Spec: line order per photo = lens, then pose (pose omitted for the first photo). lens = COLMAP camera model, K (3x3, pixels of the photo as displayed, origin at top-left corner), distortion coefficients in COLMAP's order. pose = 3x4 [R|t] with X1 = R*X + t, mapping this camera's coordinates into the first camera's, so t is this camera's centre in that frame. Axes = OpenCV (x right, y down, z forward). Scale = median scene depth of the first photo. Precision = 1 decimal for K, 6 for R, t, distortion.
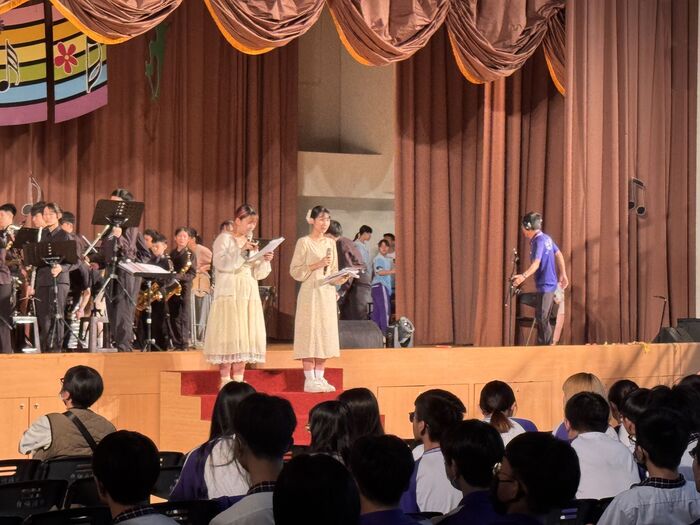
lens RADIAL K [[1915.1, 0, 350.0], [0, 1915.1, 262.5], [0, 0, 1]] dist [0.171250, 0.145476]
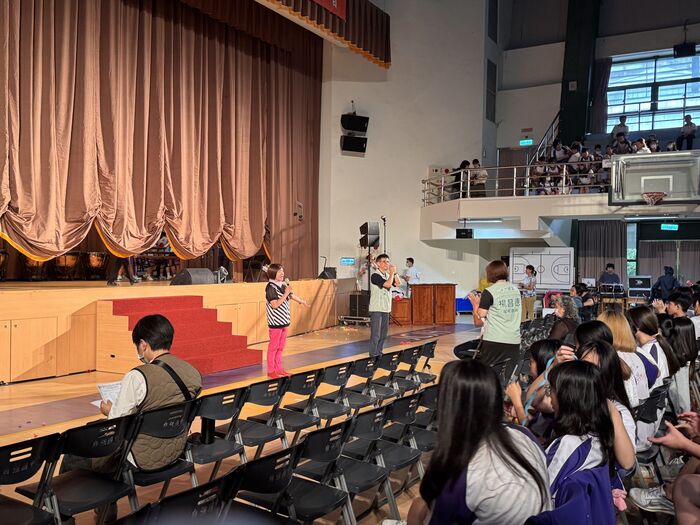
lens RADIAL K [[714.4, 0, 341.4], [0, 714.4, 265.8], [0, 0, 1]] dist [0.129523, -0.026873]
pose [[0.942761, 0.003147, 0.333456, -0.101593], [-0.012516, 0.999585, 0.025954, 0.009055], [-0.333236, -0.028642, 0.942408, 0.338733]]
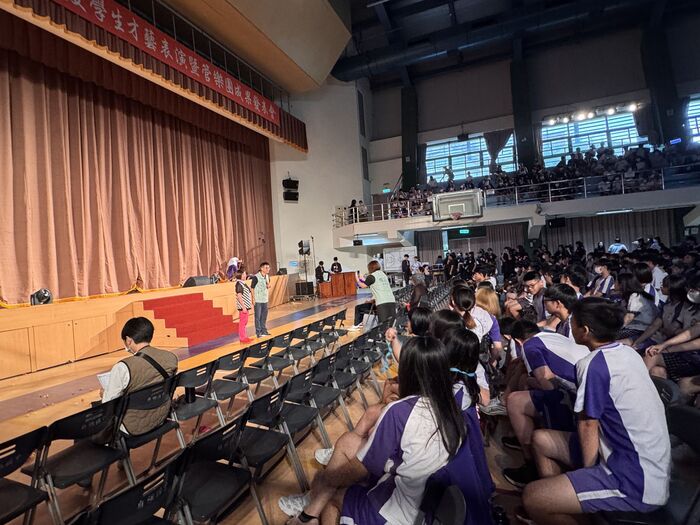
lens RADIAL K [[390.7, 0, 350.0], [0, 390.7, 262.5], [0, 0, 1]] dist [-0.003511, 0.000064]
pose [[0.881408, -0.071168, 0.466964, -0.077732], [0.066243, 0.997439, 0.026980, 0.009241], [-0.467688, 0.007153, 0.883865, 0.381675]]
